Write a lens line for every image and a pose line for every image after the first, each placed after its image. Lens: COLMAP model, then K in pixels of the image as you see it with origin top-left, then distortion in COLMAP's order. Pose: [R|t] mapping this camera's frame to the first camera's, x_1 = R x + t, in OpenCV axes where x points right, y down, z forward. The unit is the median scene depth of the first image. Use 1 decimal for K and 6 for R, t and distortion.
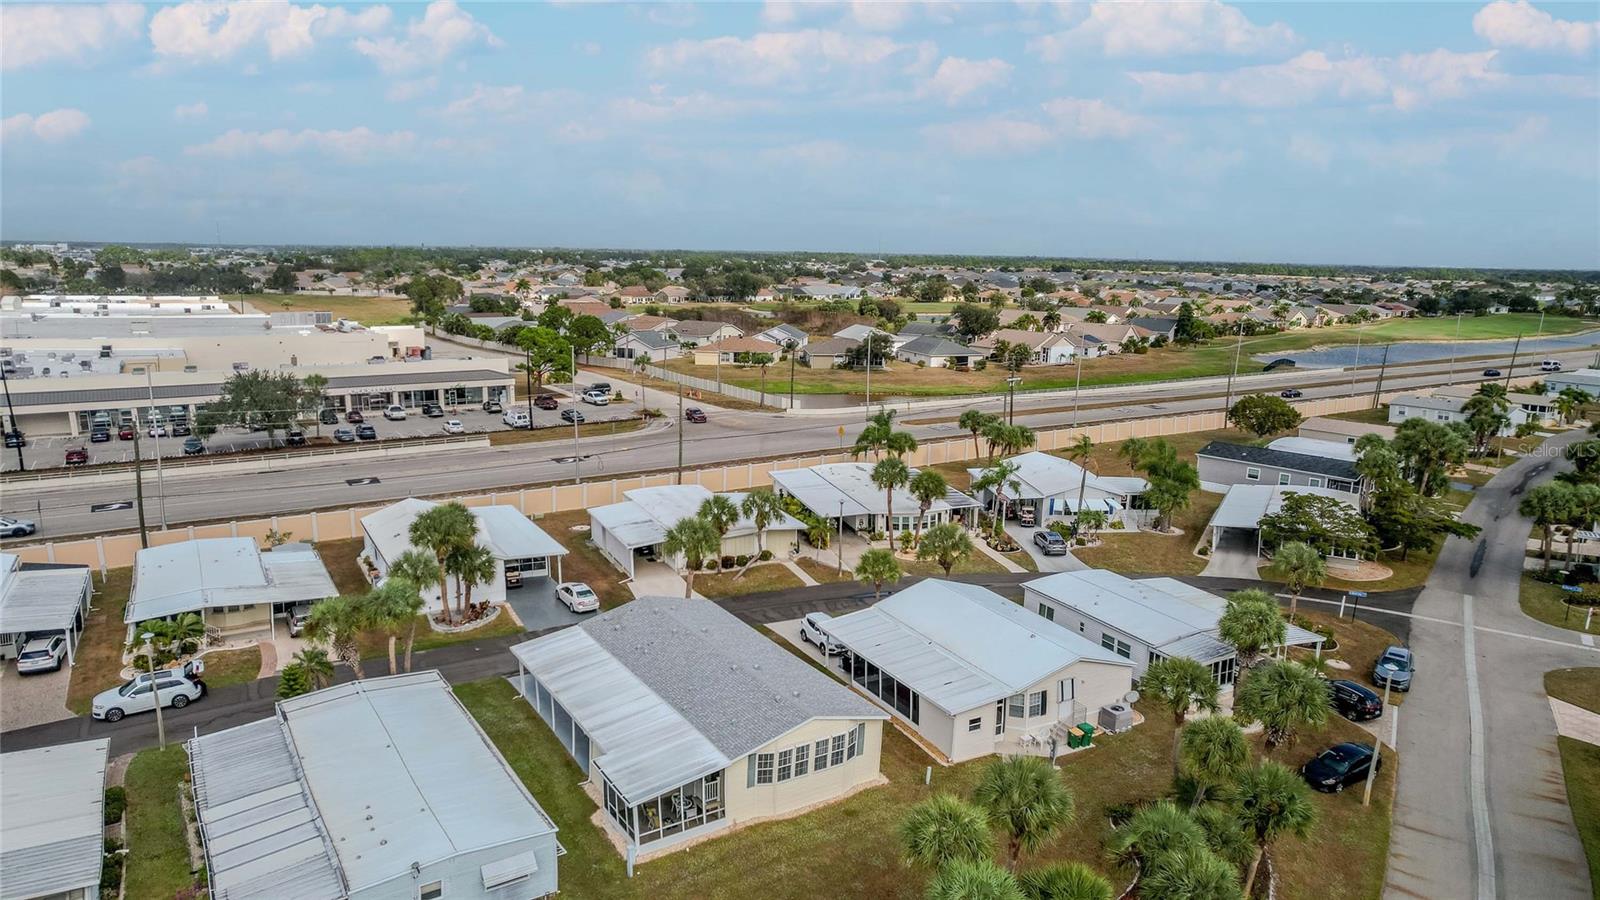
lens RADIAL K [[1027.0, 0, 800.0], [0, 1027.0, 450.0], [0, 0, 1]] dist [-0.085783, 0.076351]
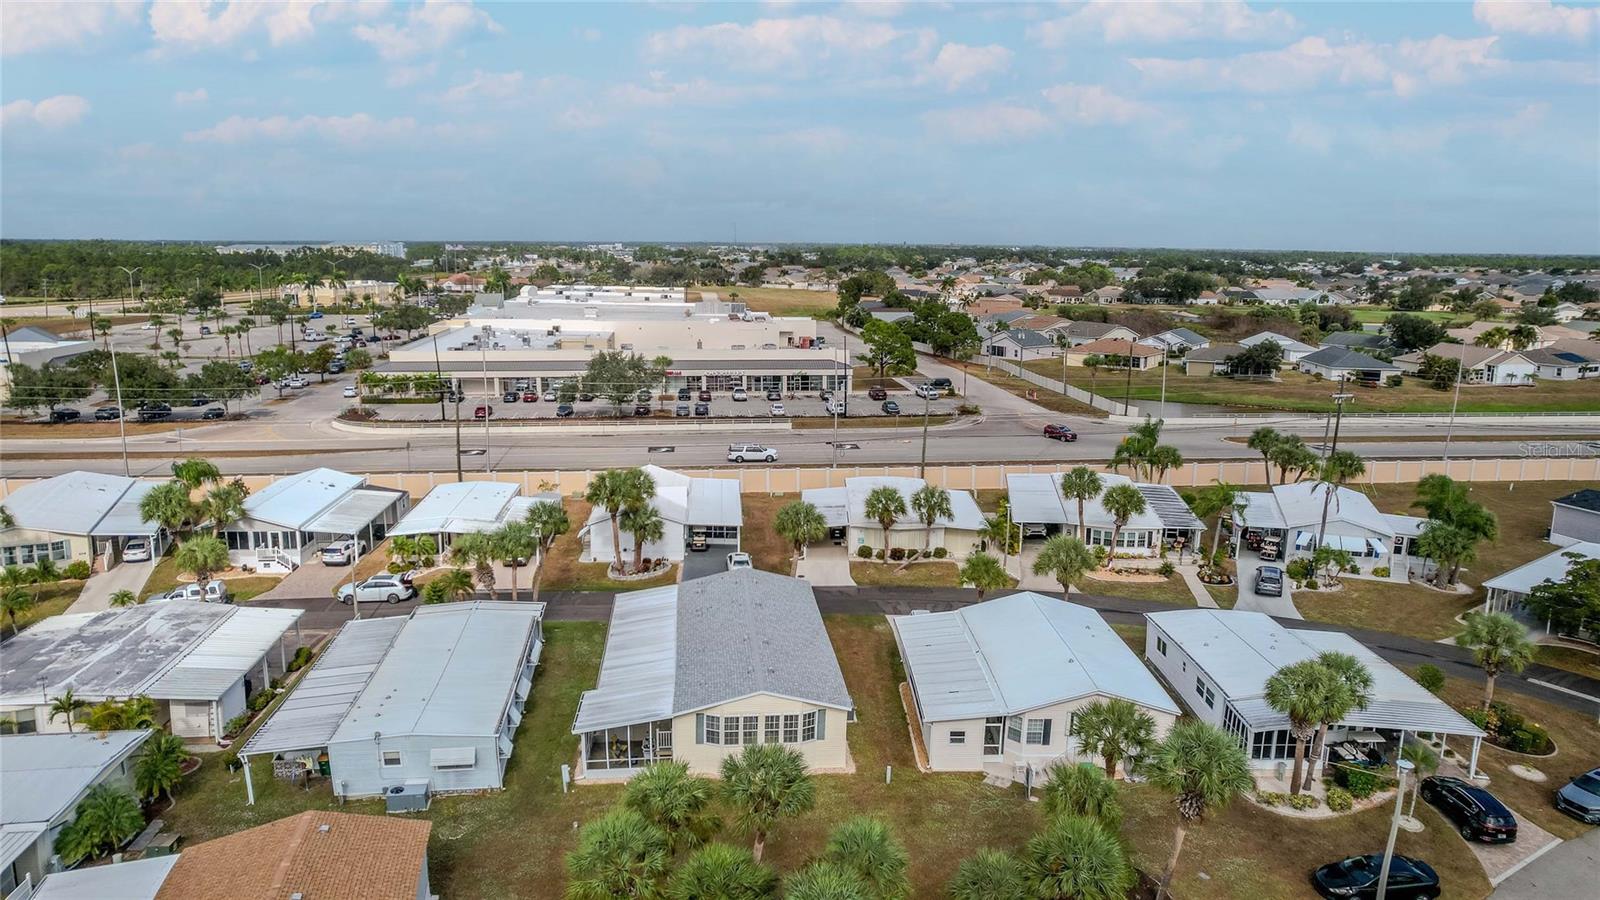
lens RADIAL K [[1033.3, 0, 800.0], [0, 1033.3, 450.0], [0, 0, 1]] dist [-0.065091, 0.045564]
pose [[0.890853, 0.080574, -0.447090, 0.246629], [-0.080722, 0.996560, 0.018757, -0.003635], [0.447063, 0.019380, 0.894292, 0.034419]]
